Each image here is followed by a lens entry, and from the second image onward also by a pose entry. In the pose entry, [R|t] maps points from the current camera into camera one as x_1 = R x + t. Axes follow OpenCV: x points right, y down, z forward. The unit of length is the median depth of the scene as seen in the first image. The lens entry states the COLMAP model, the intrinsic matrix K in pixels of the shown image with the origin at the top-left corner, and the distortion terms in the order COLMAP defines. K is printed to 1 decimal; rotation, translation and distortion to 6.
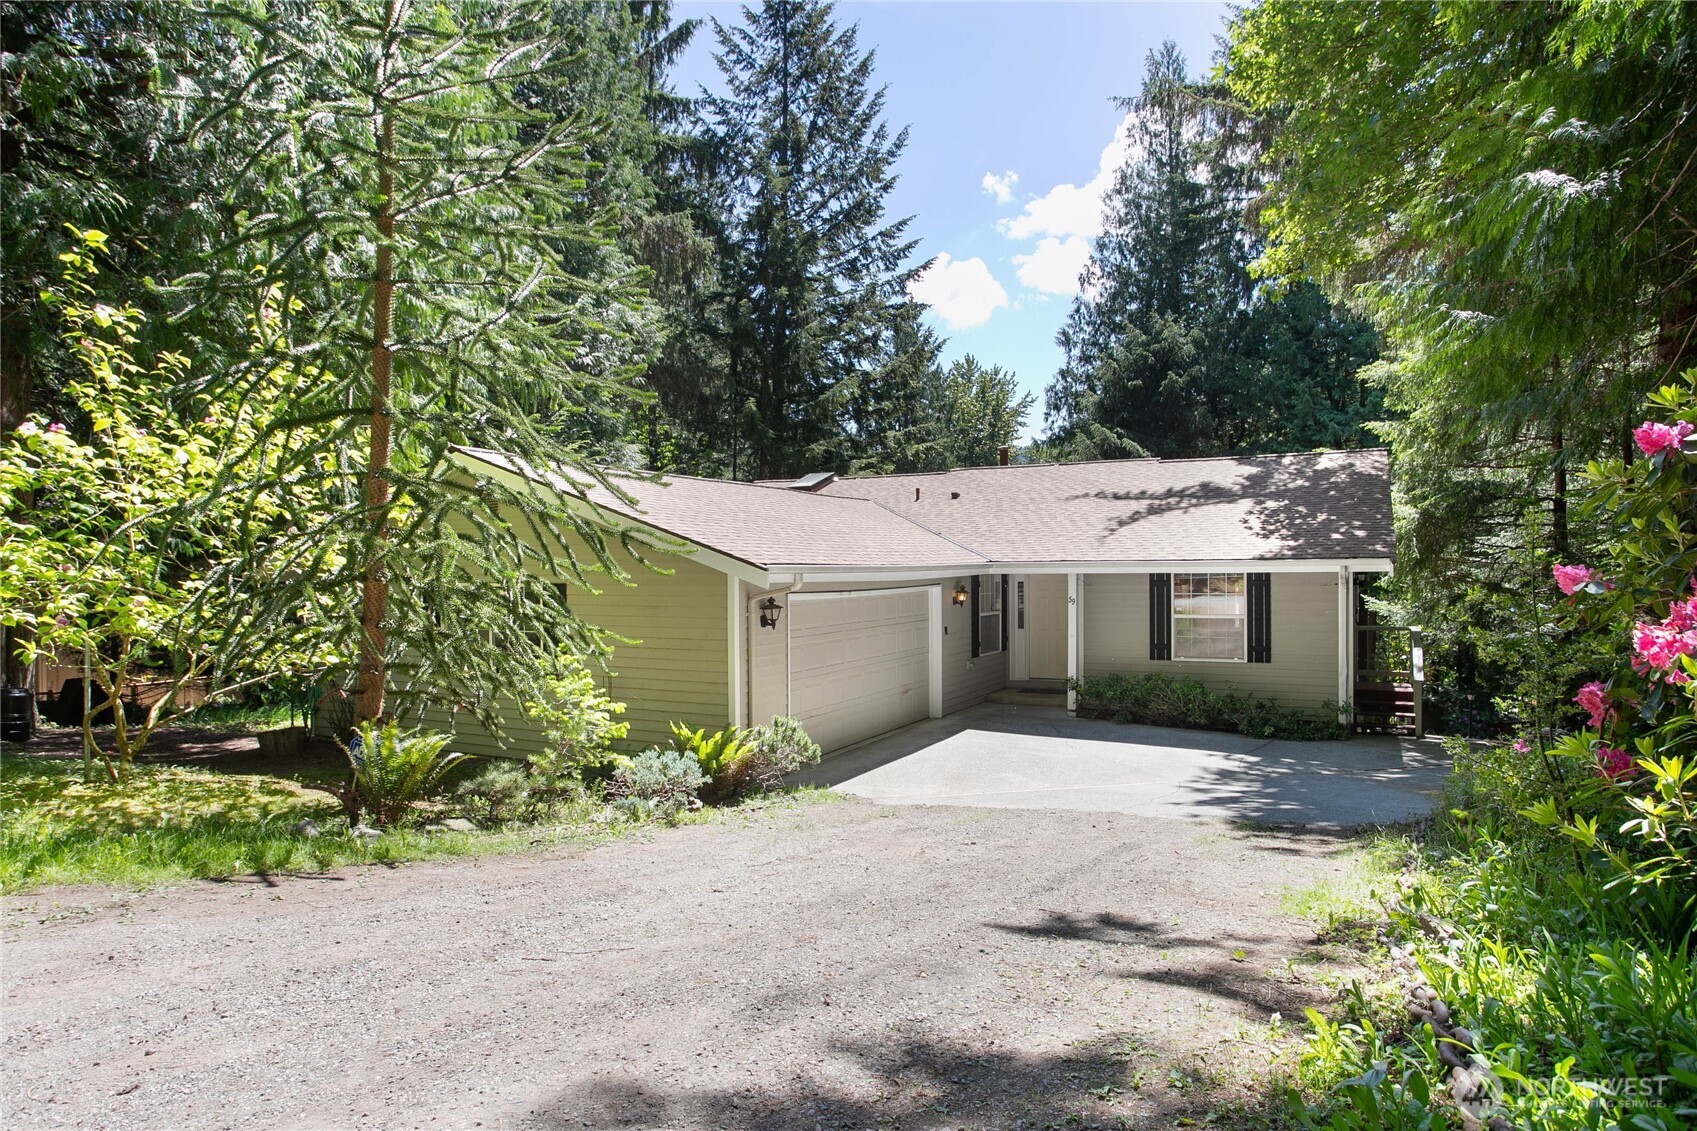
lens RADIAL K [[1015.1, 0, 848.5], [0, 1015.1, 565.5], [0, 0, 1]] dist [0.064464, -0.001205]
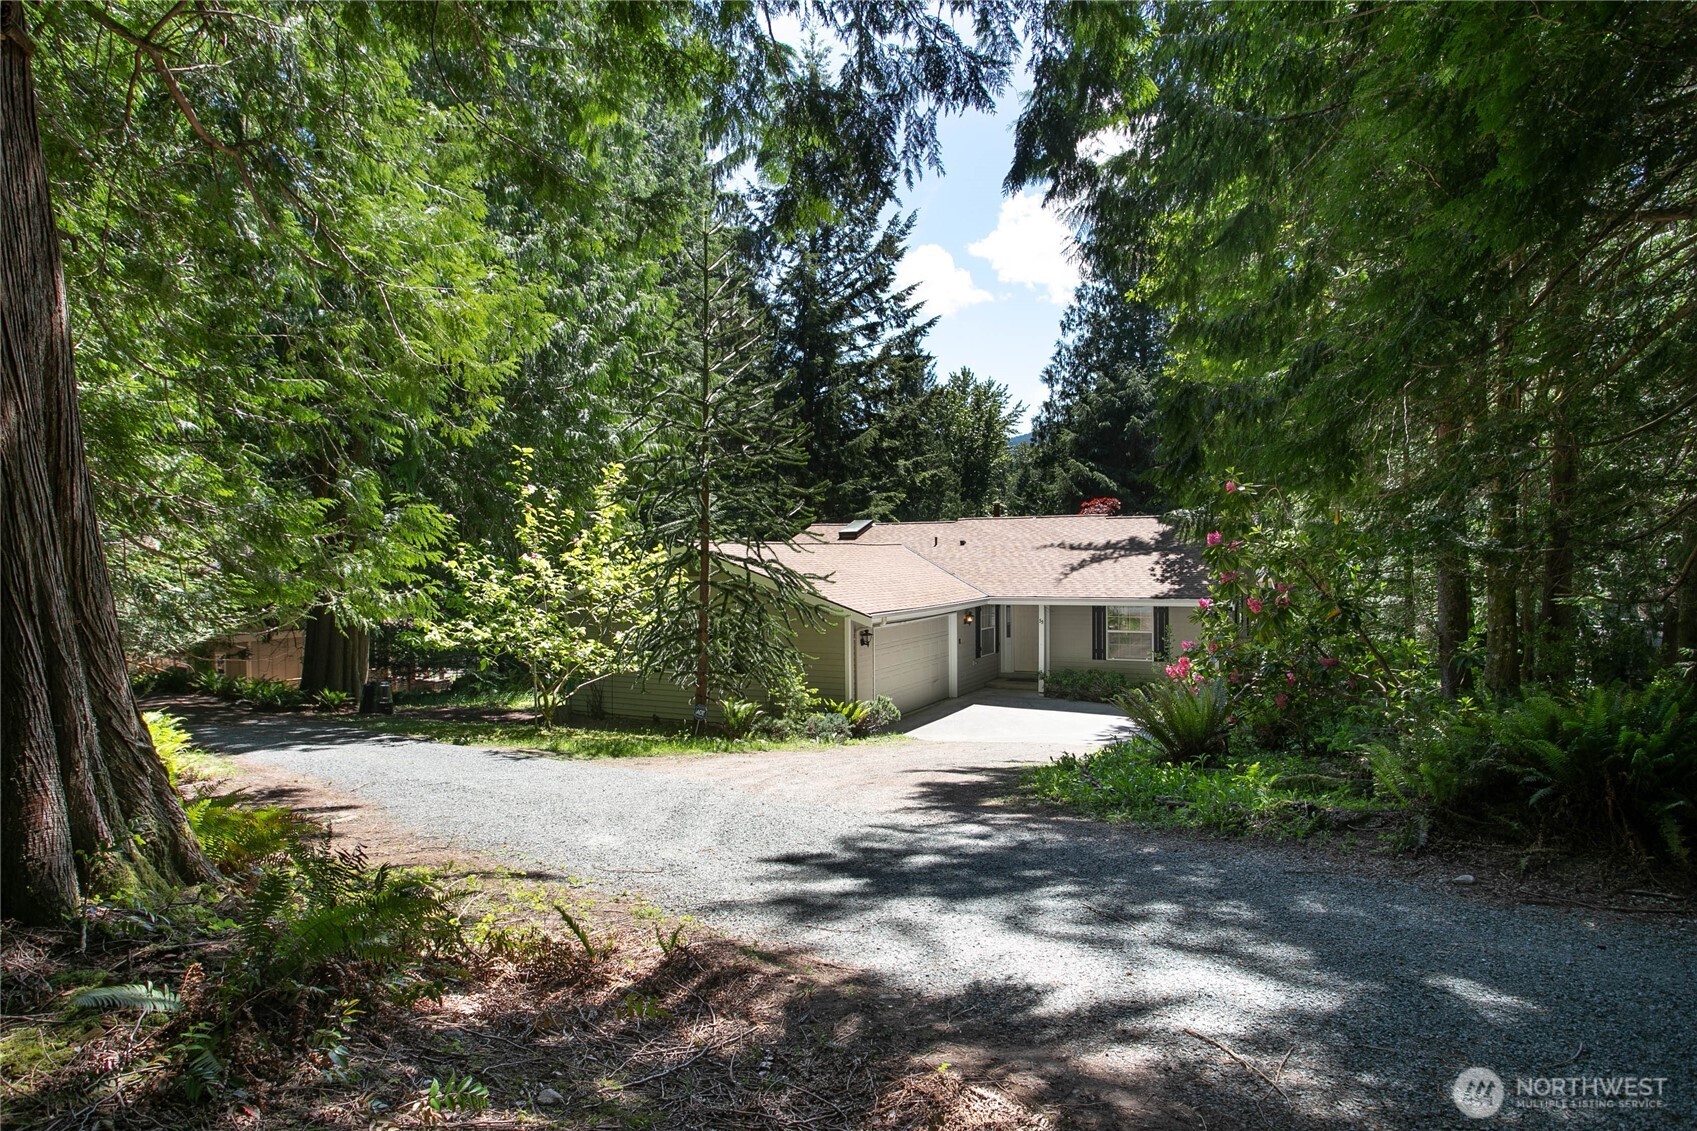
lens RADIAL K [[1034.9, 0, 886.5], [0, 1034.9, 539.1], [0, 0, 1]] dist [0.295482, -0.000252]
pose [[0.998944, -0.003859, 0.045785, -0.038309], [0.004363, 0.999931, -0.010926, -0.032785], [-0.045740, 0.011114, 0.998892, -0.254917]]
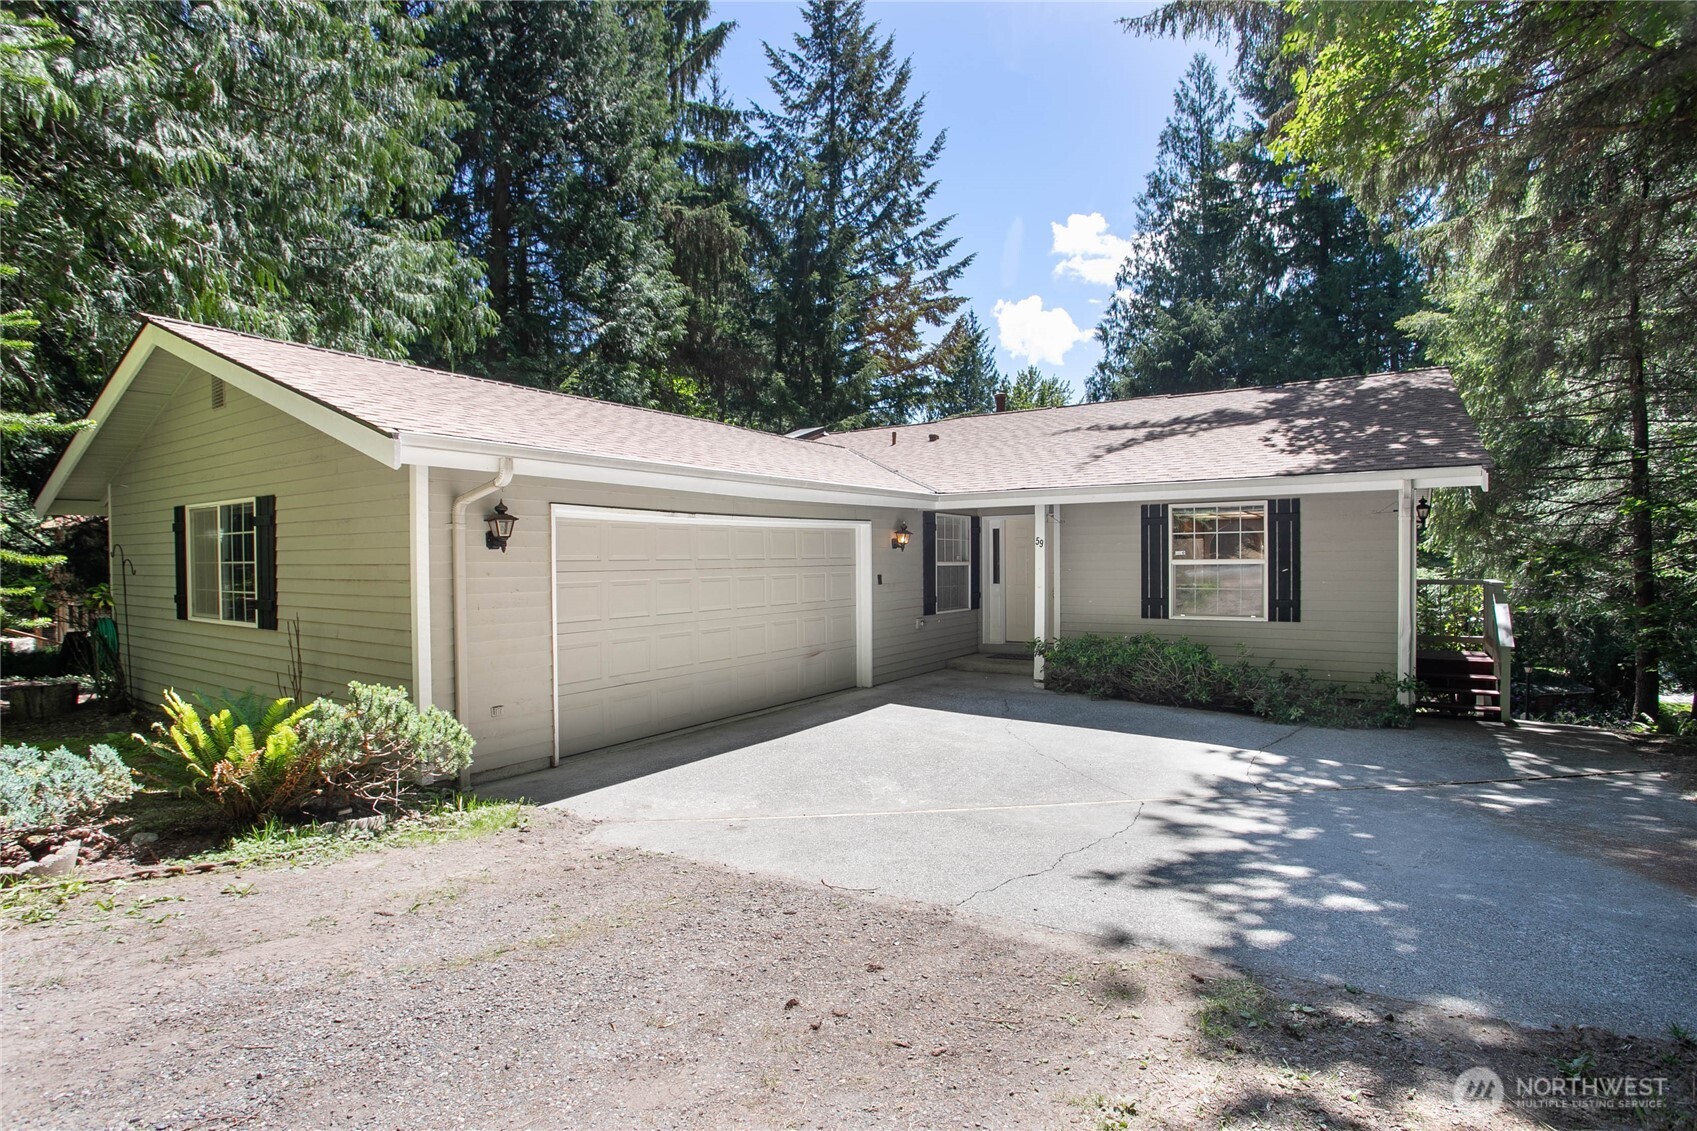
lens RADIAL K [[809.4, 0, 848.5], [0, 809.4, 565.5], [0, 0, 1]] dist [-0.004108, 0.001109]
pose [[0.992892, 0.002609, -0.118987, 0.065053], [-0.001490, 0.999954, 0.009498, 0.020697], [0.119007, -0.009254, 0.992850, 0.158764]]
